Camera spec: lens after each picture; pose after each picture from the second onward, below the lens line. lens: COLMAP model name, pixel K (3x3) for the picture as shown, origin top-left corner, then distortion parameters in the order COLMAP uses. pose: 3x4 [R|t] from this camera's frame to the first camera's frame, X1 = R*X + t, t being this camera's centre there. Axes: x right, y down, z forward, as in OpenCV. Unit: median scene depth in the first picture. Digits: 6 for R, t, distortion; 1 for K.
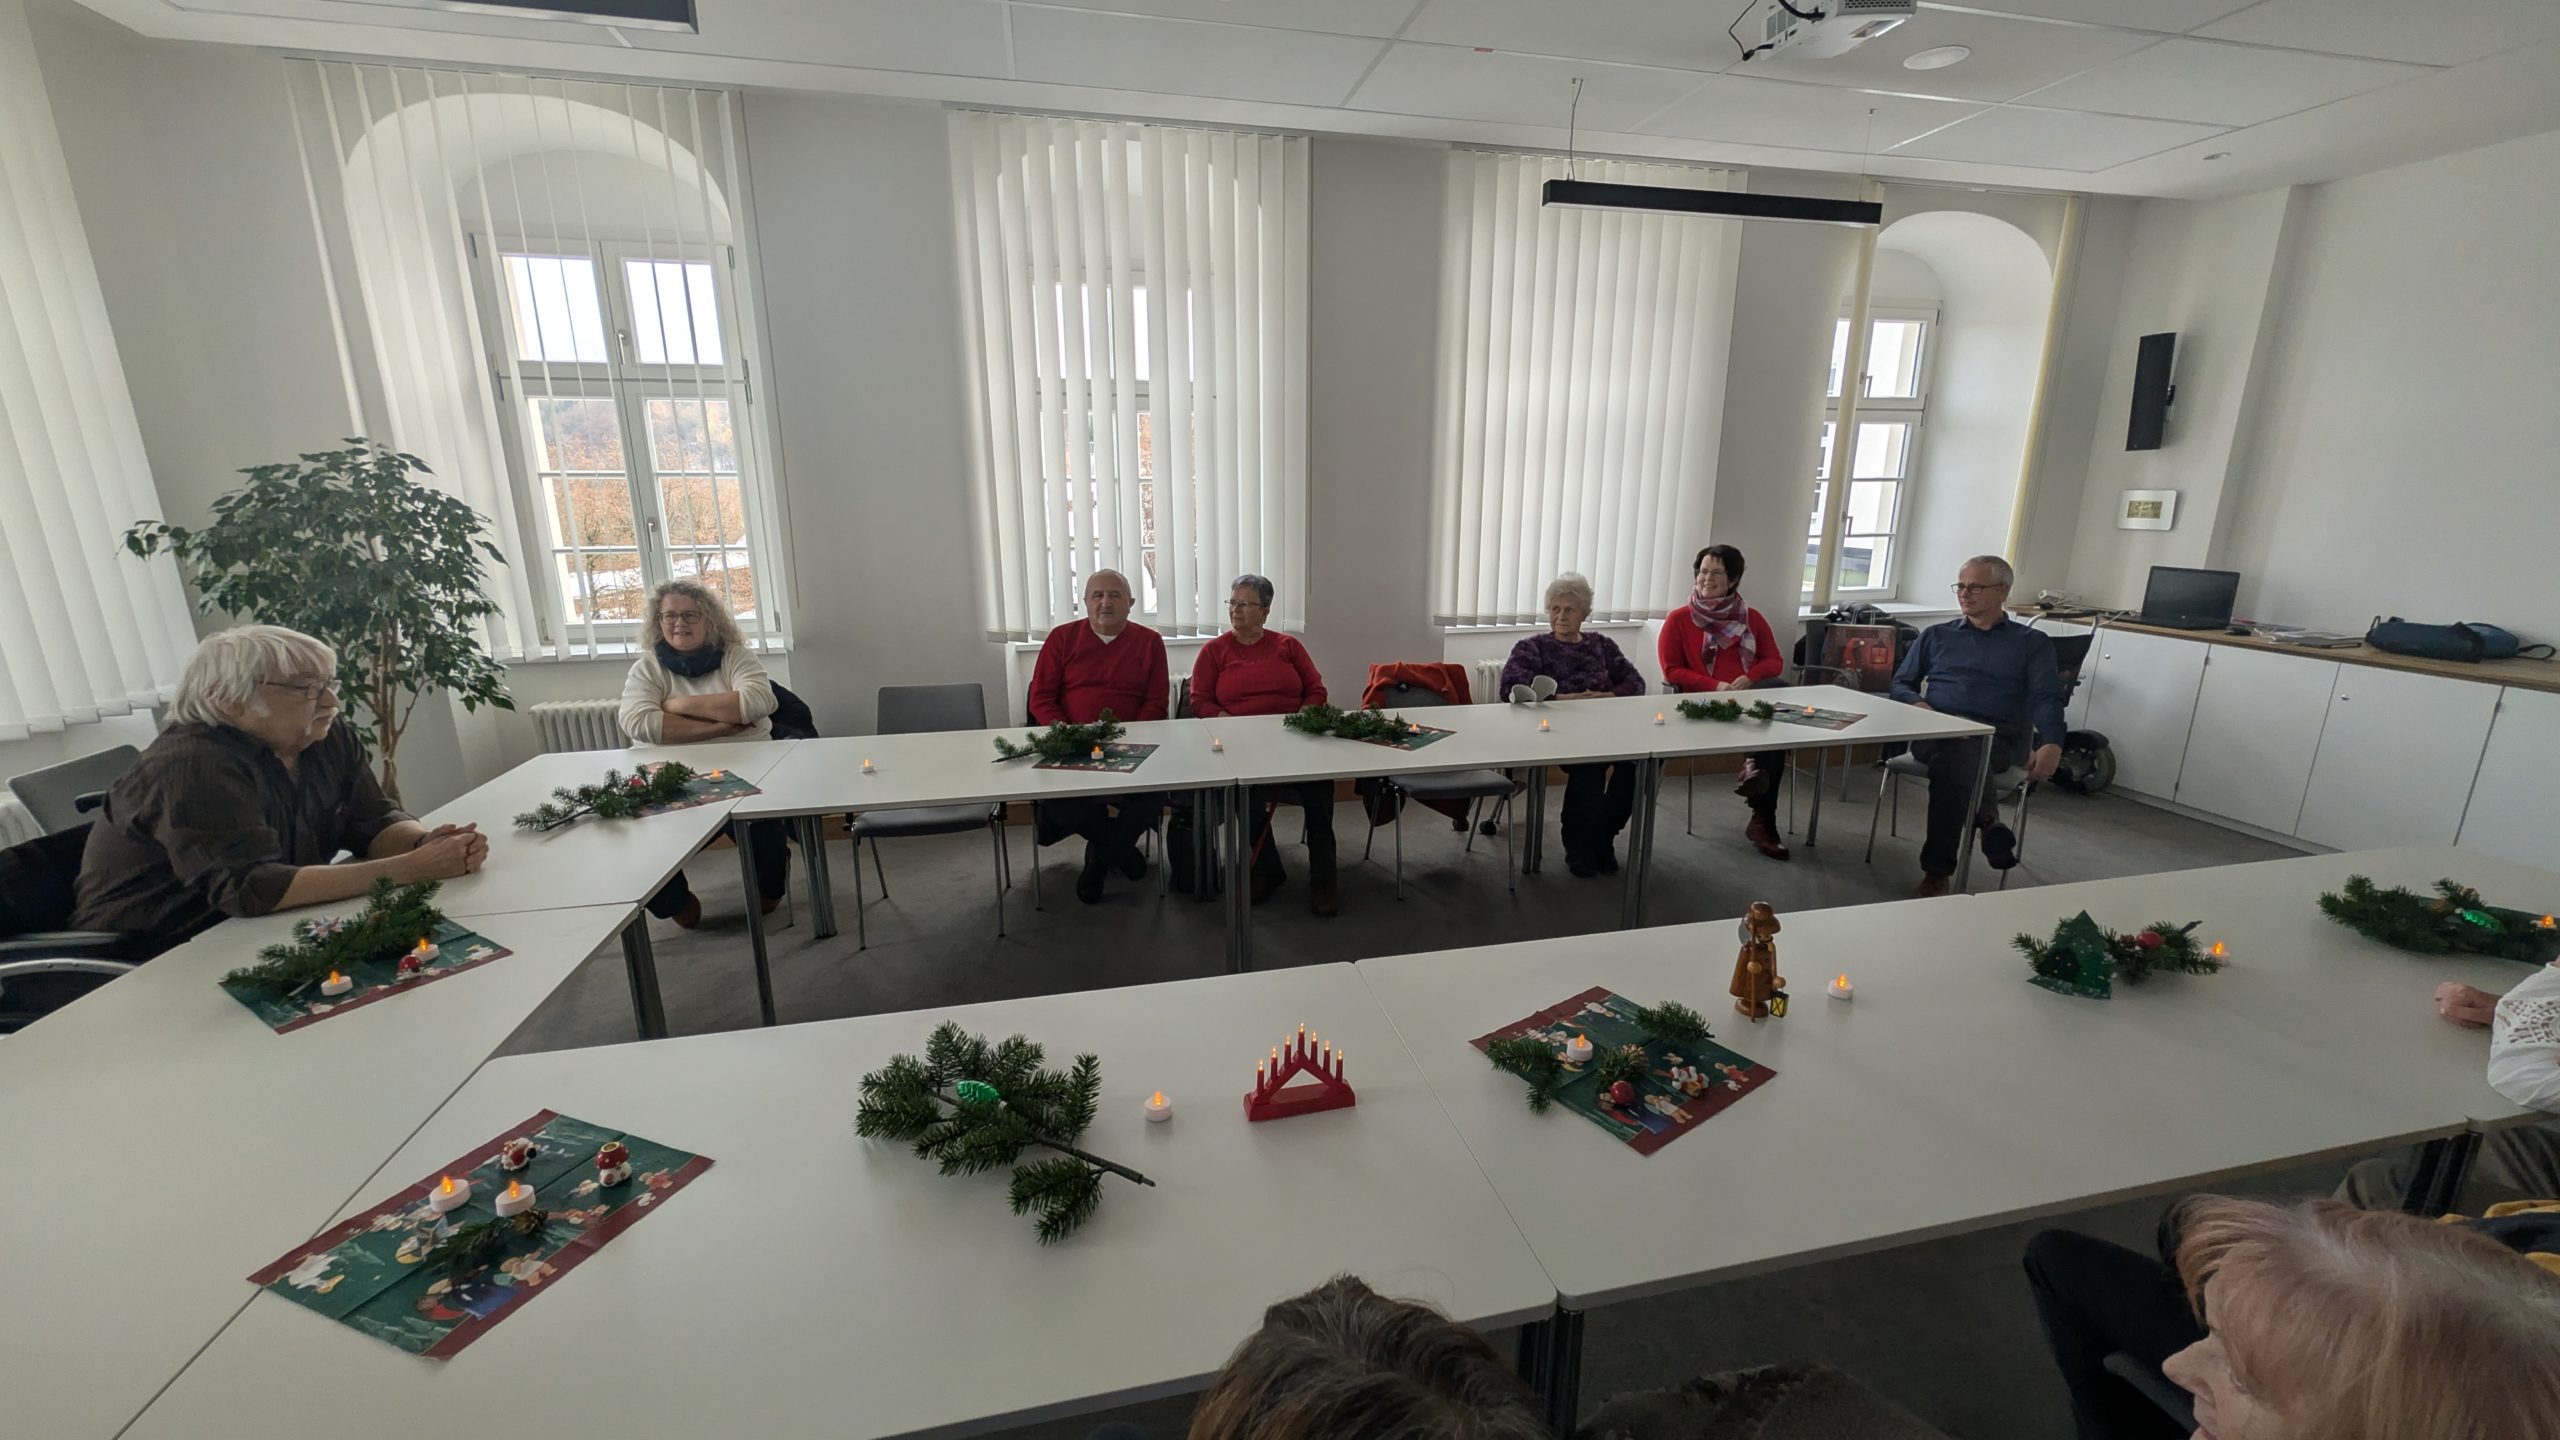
lens RADIAL K [[965.4, 0, 1280.0], [0, 965.4, 720.0], [0, 0, 1]] dist [-0.000559, -0.000027]
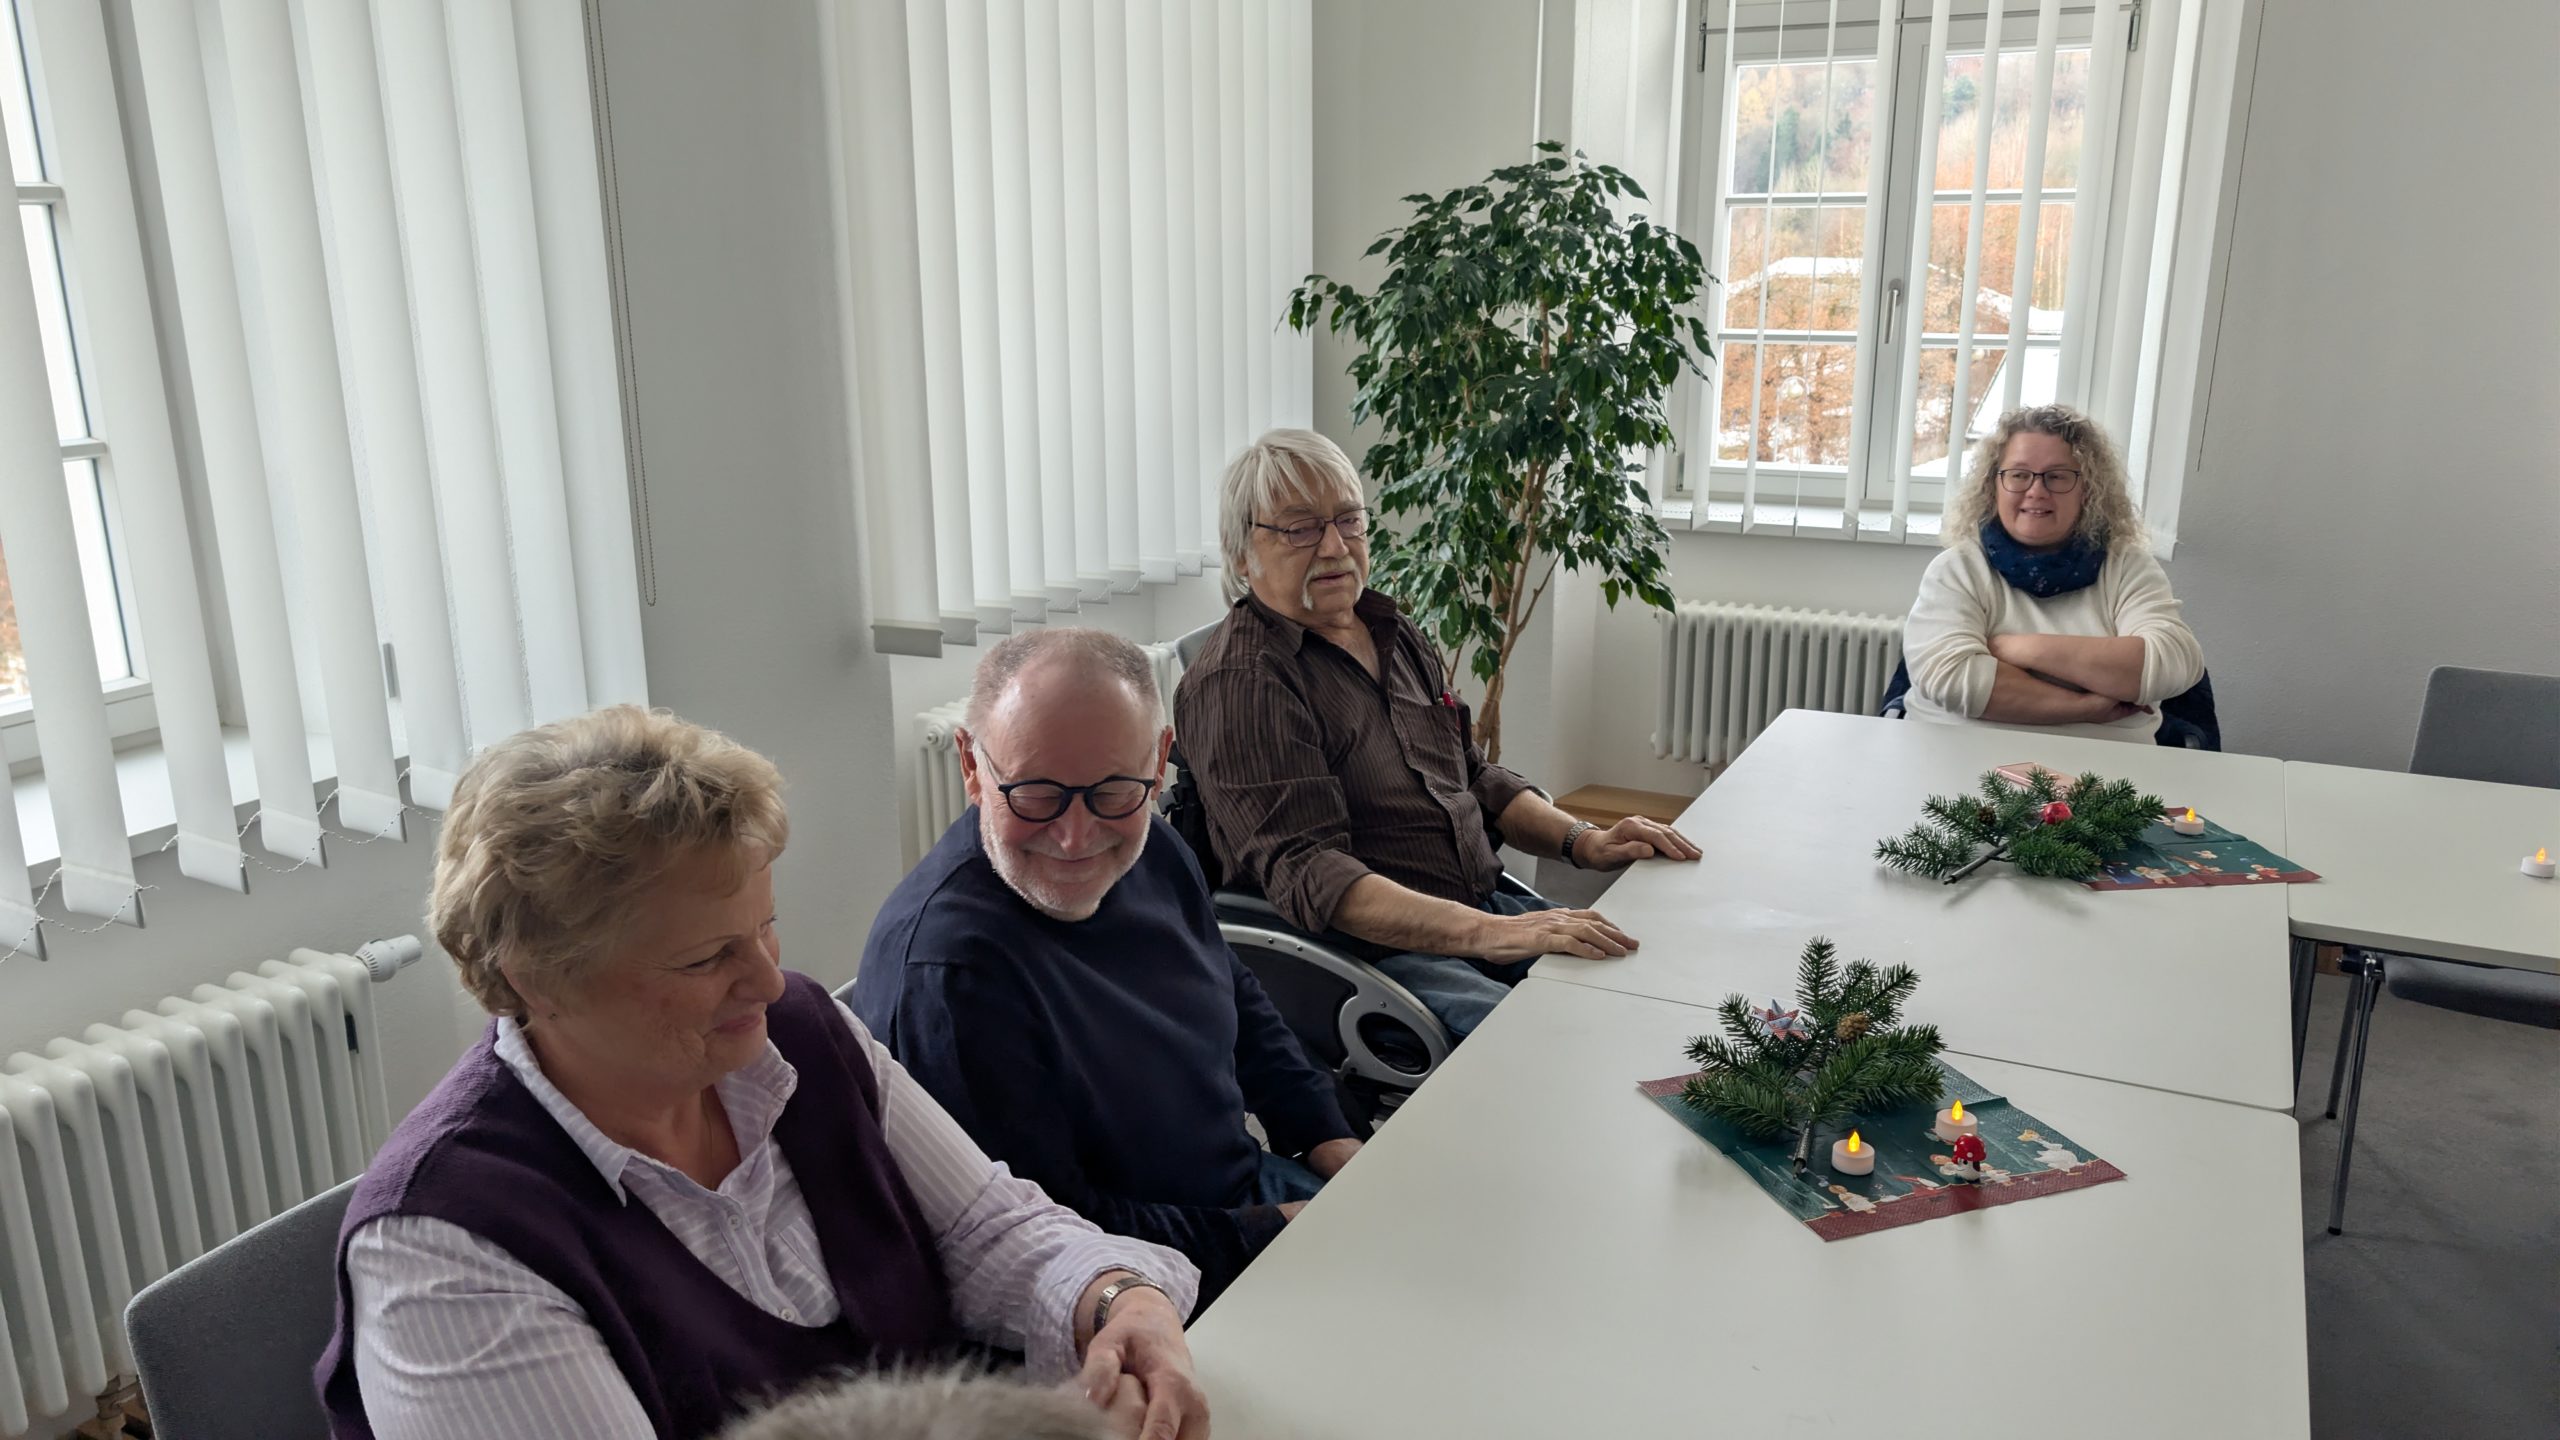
lens RADIAL K [[1810.5, 0, 1280.0], [0, 1810.5, 720.0], [0, 0, 1]] dist [0.017024, -0.000108]
pose [[0.771899, 0.162749, -0.614561, -0.334351], [-0.145218, 0.986258, 0.078786, 0.002283], [0.618938, 0.028431, 0.784925, 0.005491]]
